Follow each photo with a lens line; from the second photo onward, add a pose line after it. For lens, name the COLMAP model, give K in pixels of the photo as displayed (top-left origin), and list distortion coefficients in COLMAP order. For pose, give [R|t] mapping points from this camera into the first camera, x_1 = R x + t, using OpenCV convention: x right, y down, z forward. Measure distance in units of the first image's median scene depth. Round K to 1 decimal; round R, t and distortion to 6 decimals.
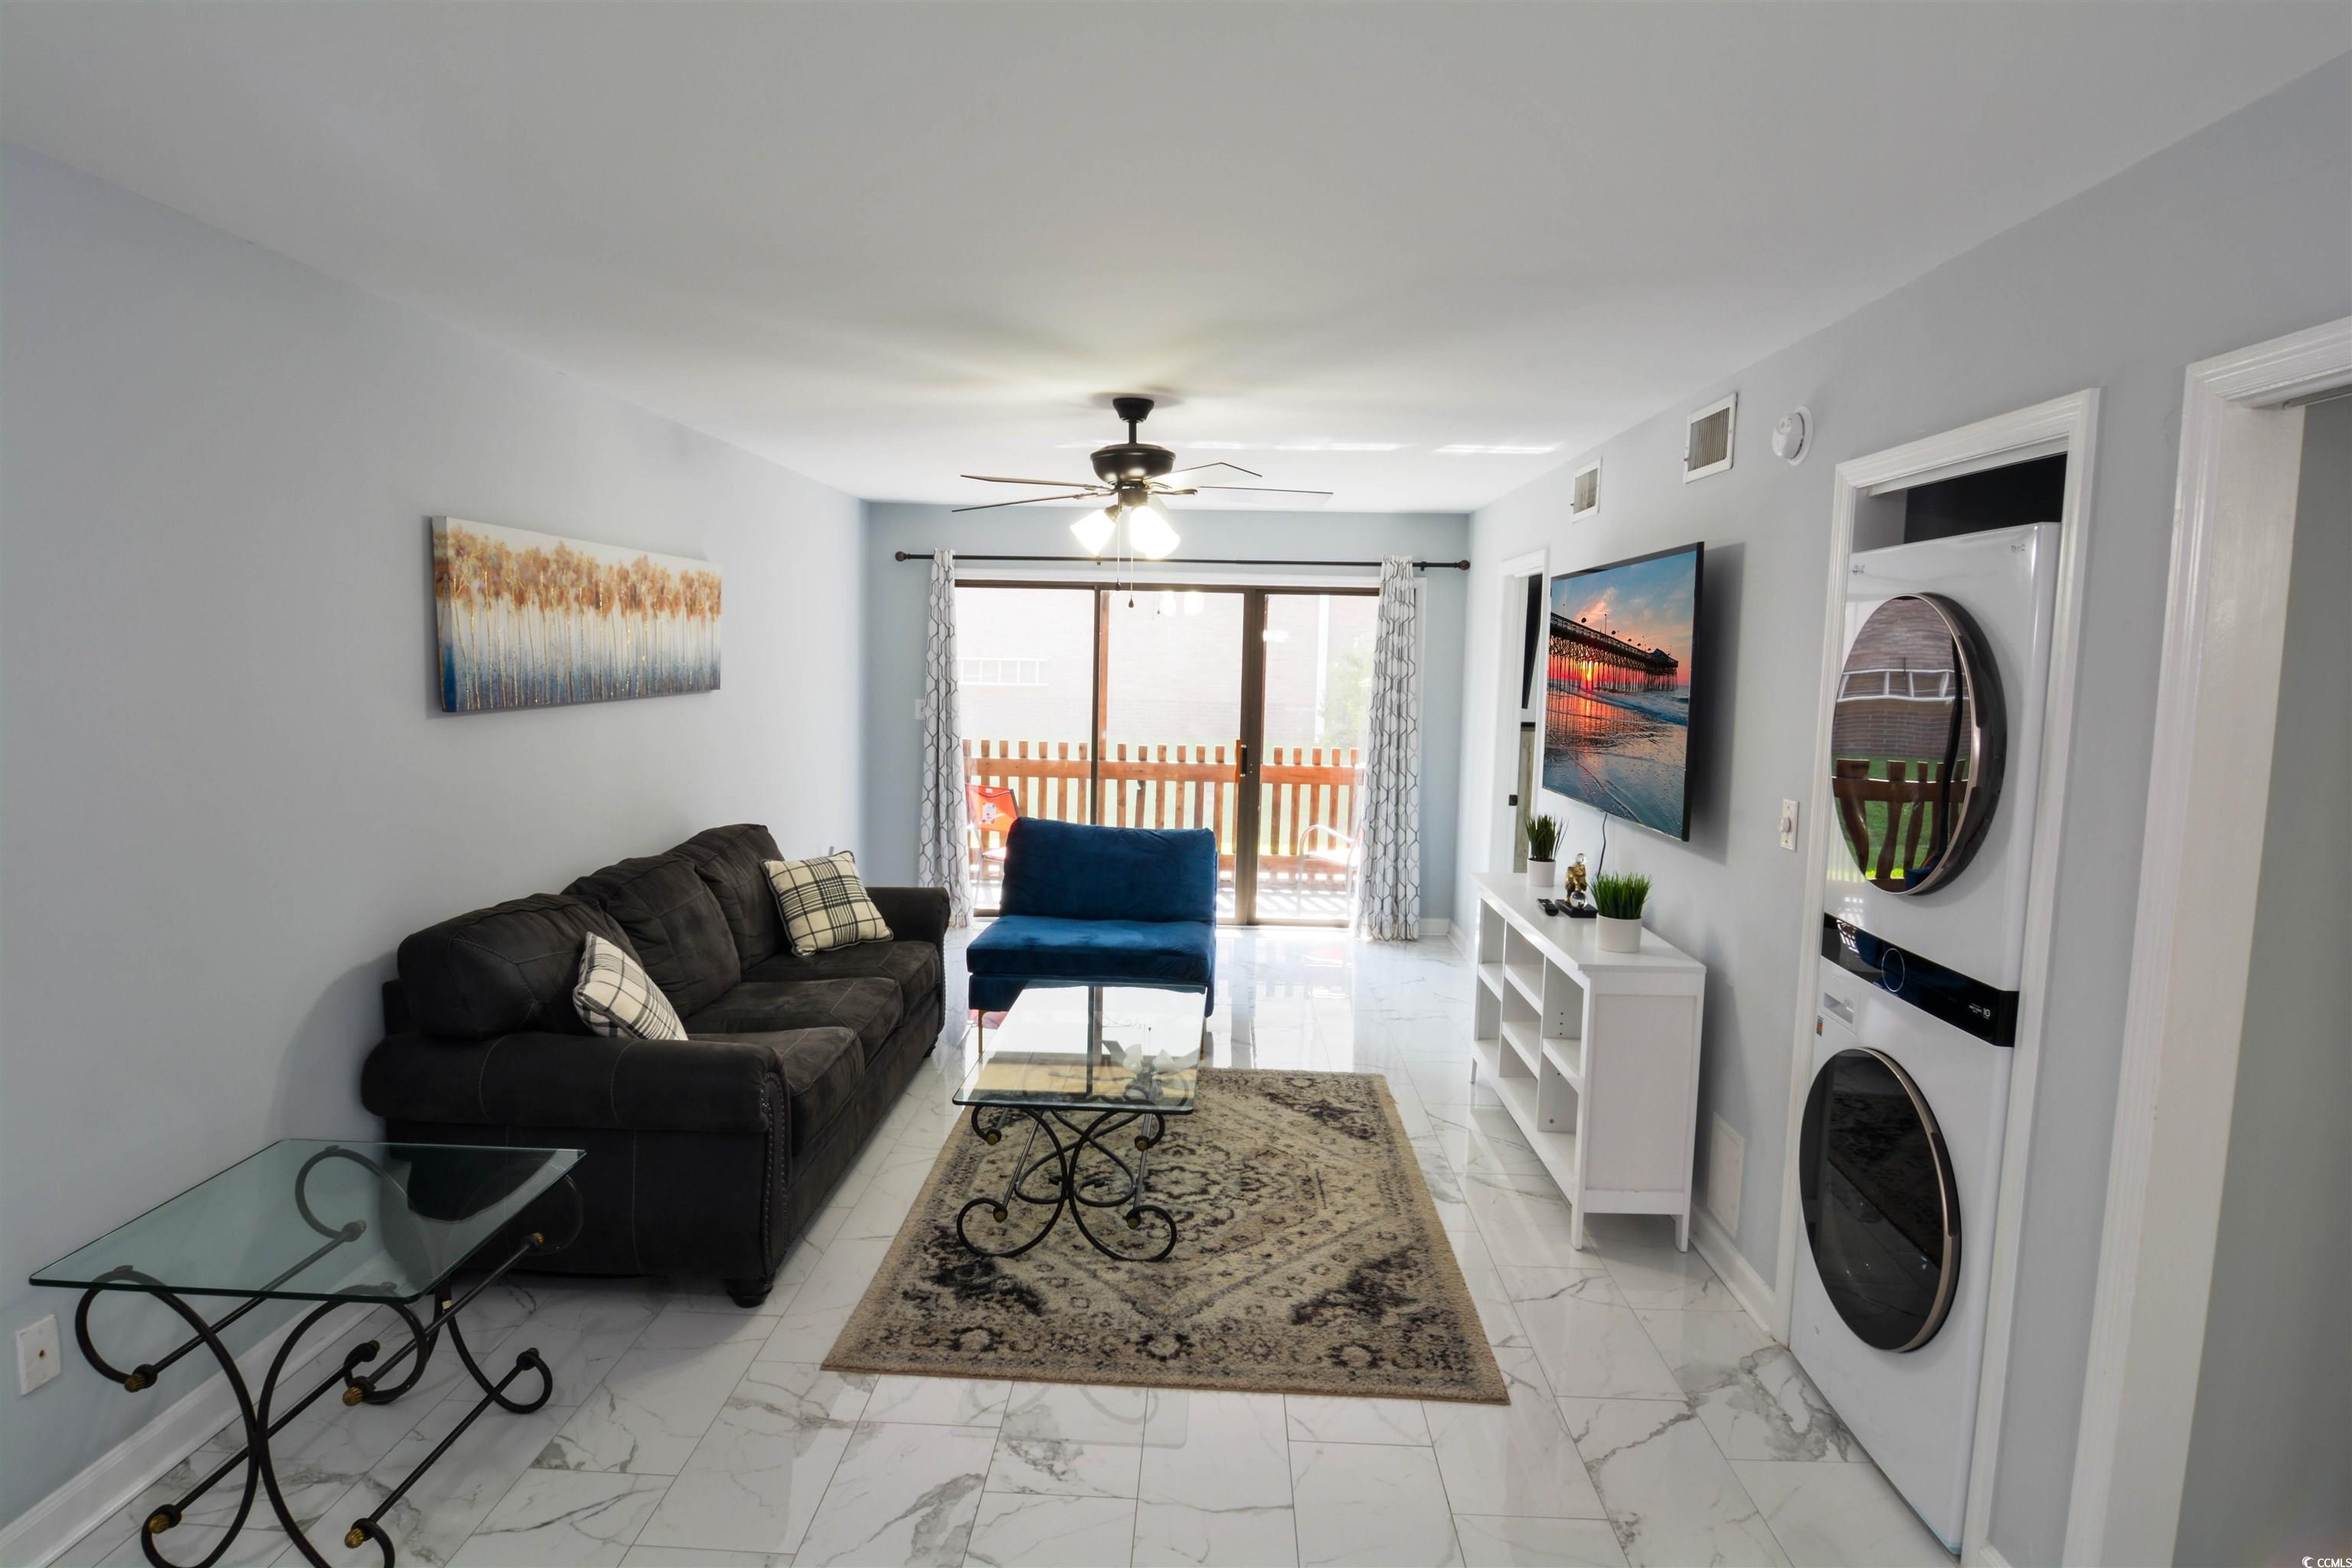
lens RADIAL K [[1250.3, 0, 1179.9], [0, 1250.3, 781.0], [0, 0, 1]] dist [-0.011079, -0.000367]
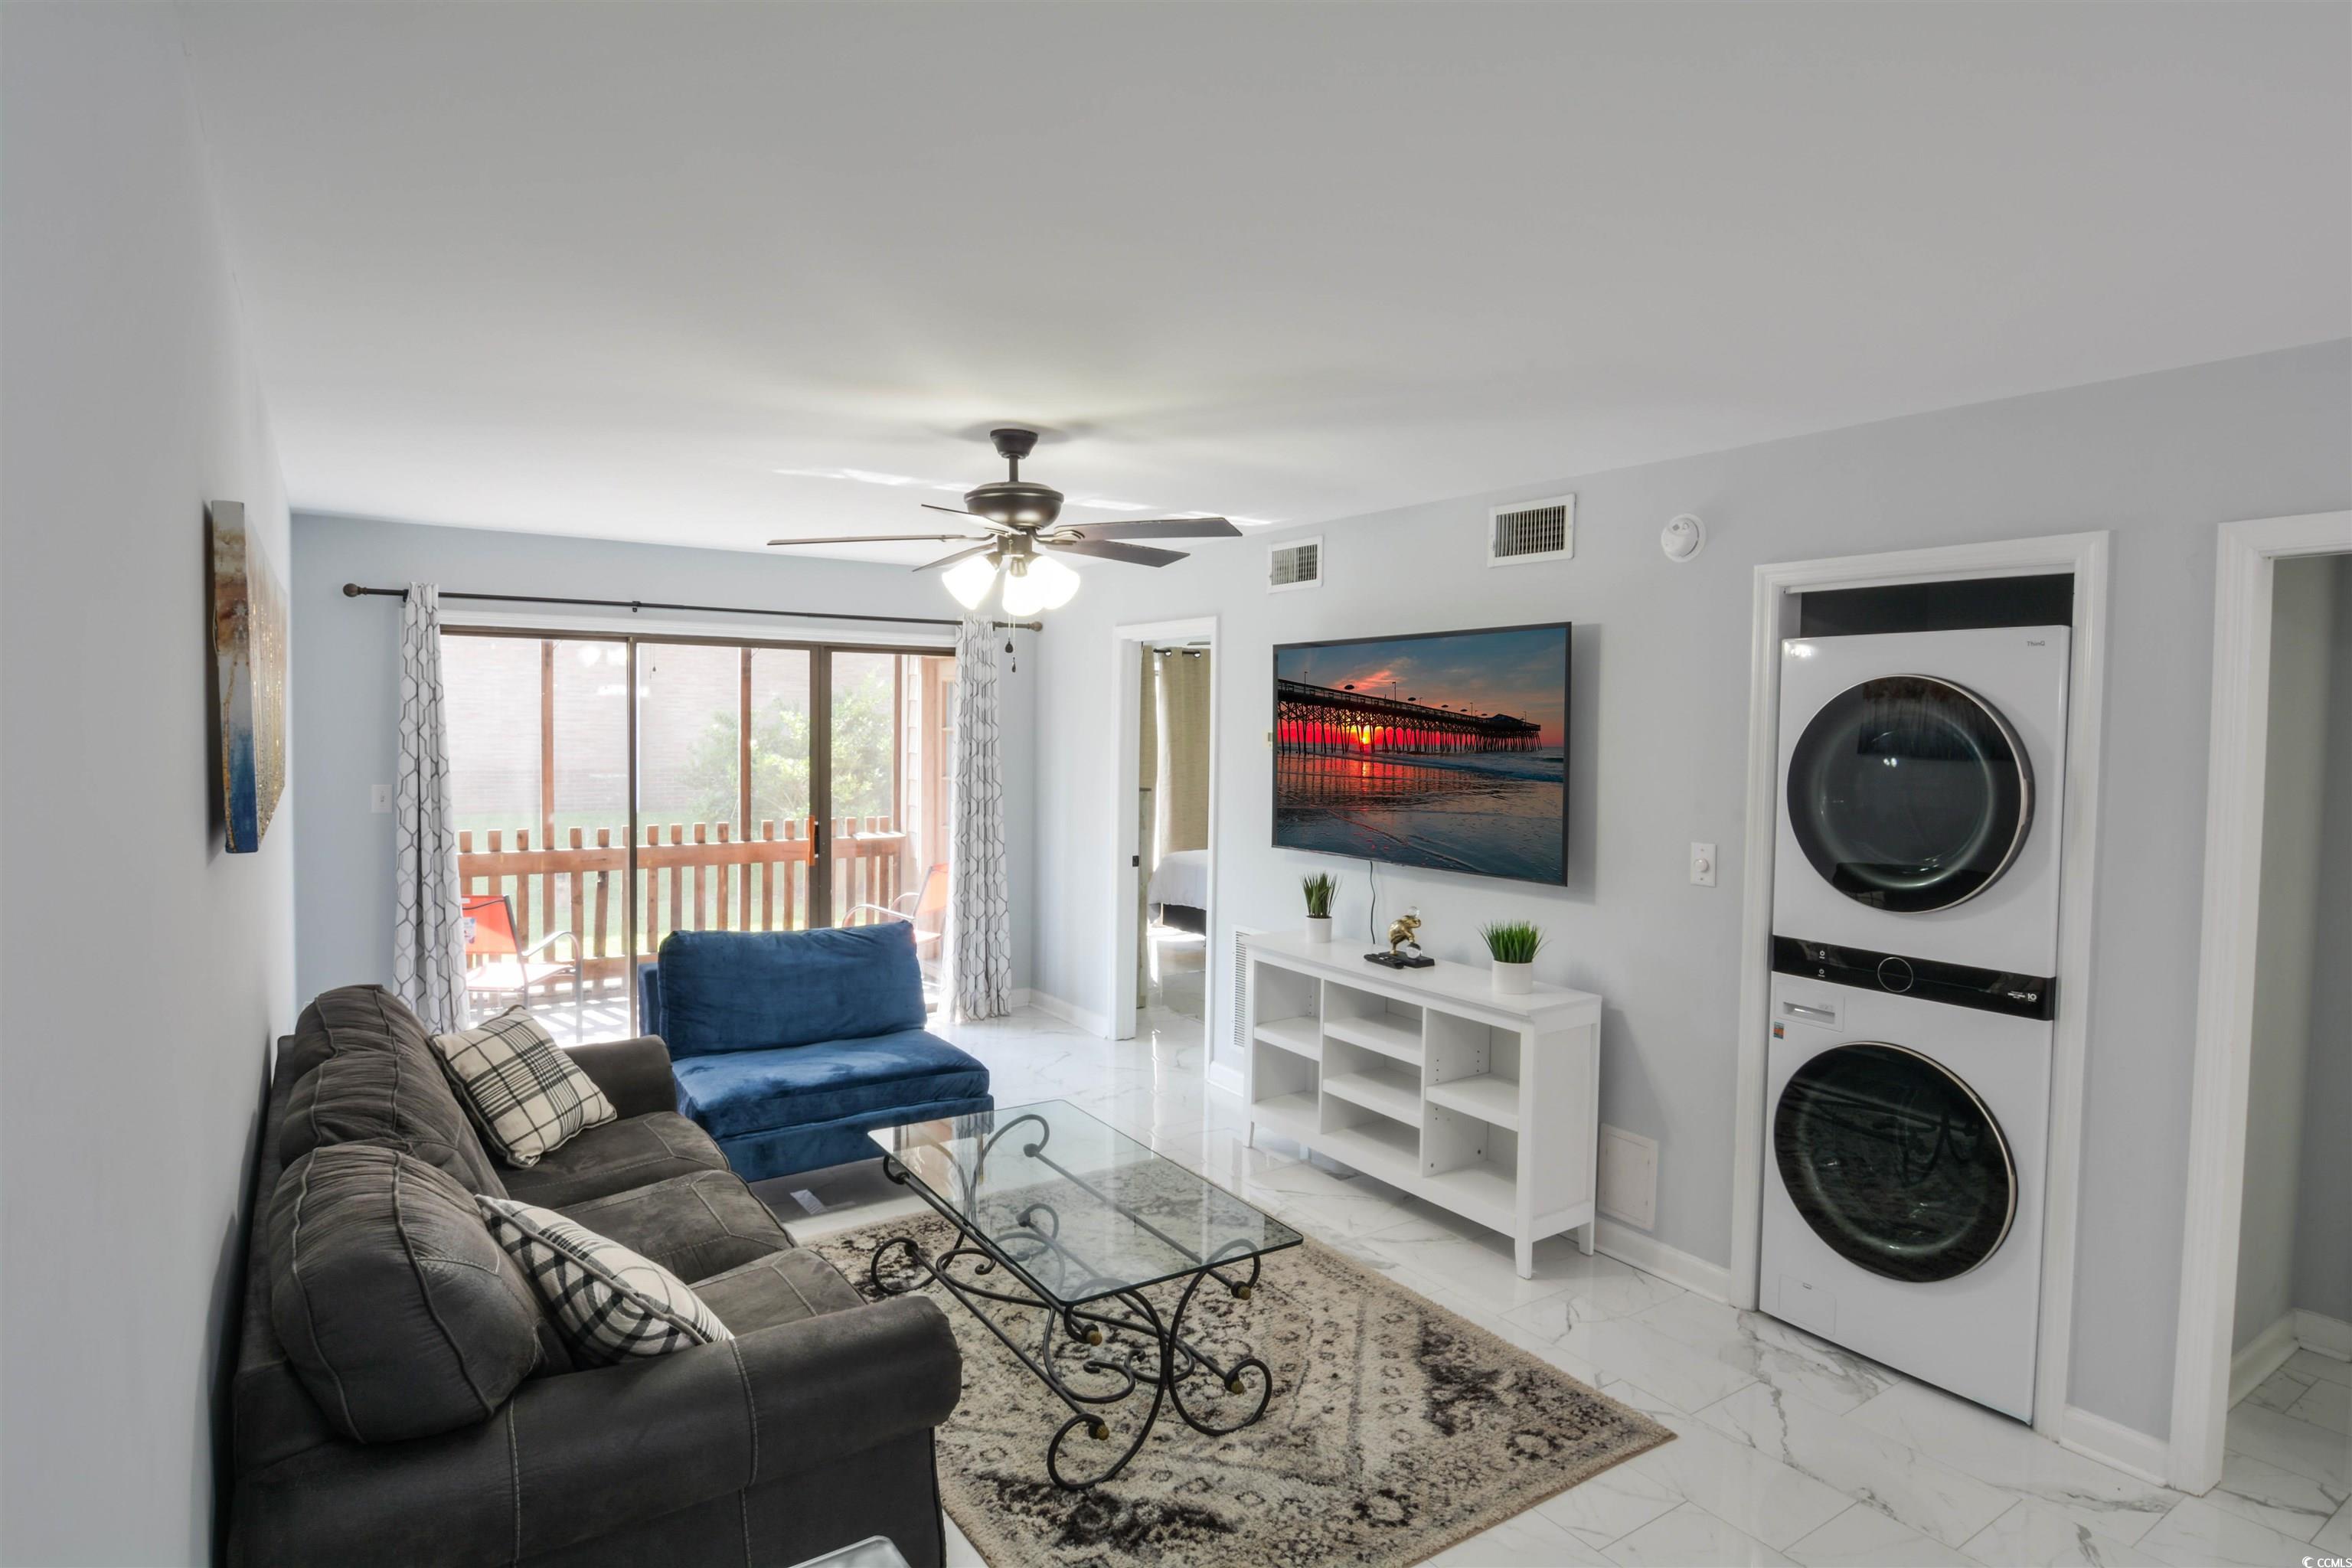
lens RADIAL K [[1250.3, 0, 1179.9], [0, 1250.3, 781.0], [0, 0, 1]] dist [-0.011079, -0.000367]
pose [[0.811777, -0.040305, 0.582575, -0.454651], [0.065368, 0.997617, -0.022066, -0.038209], [-0.580297, 0.055994, 0.812477, 0.245810]]
